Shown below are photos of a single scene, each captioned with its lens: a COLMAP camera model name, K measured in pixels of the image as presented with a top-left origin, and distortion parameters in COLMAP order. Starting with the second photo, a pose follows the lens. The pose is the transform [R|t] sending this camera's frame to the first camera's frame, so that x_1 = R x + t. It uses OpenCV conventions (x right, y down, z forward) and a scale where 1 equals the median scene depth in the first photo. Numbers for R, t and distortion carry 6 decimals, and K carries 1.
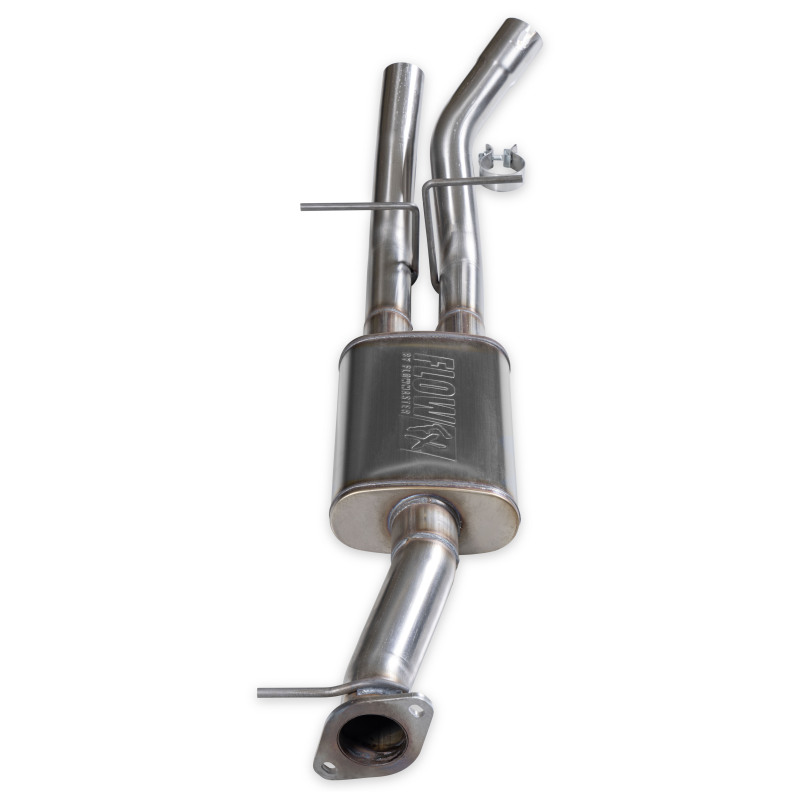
lens RADIAL K [[1785.8, 0, 400.0], [0, 1785.8, 400.0], [0, 0, 1]] dist [0.016984, 0.075249]
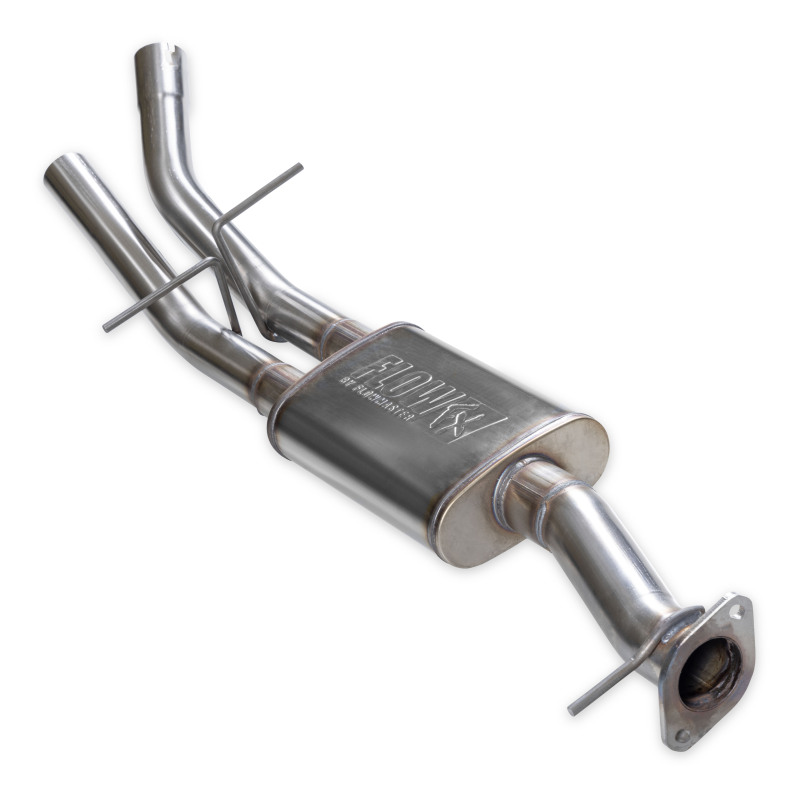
lens RADIAL K [[2048.3, 0, 400.0], [0, 2048.3, 400.0], [0, 0, 1]] dist [0.015261, 0.511178]
pose [[0.784749, -0.553287, 0.279362, -0.263166], [0.574004, 0.818801, 0.009245, -0.011568], [-0.233857, 0.153099, 0.960141, 0.044508]]
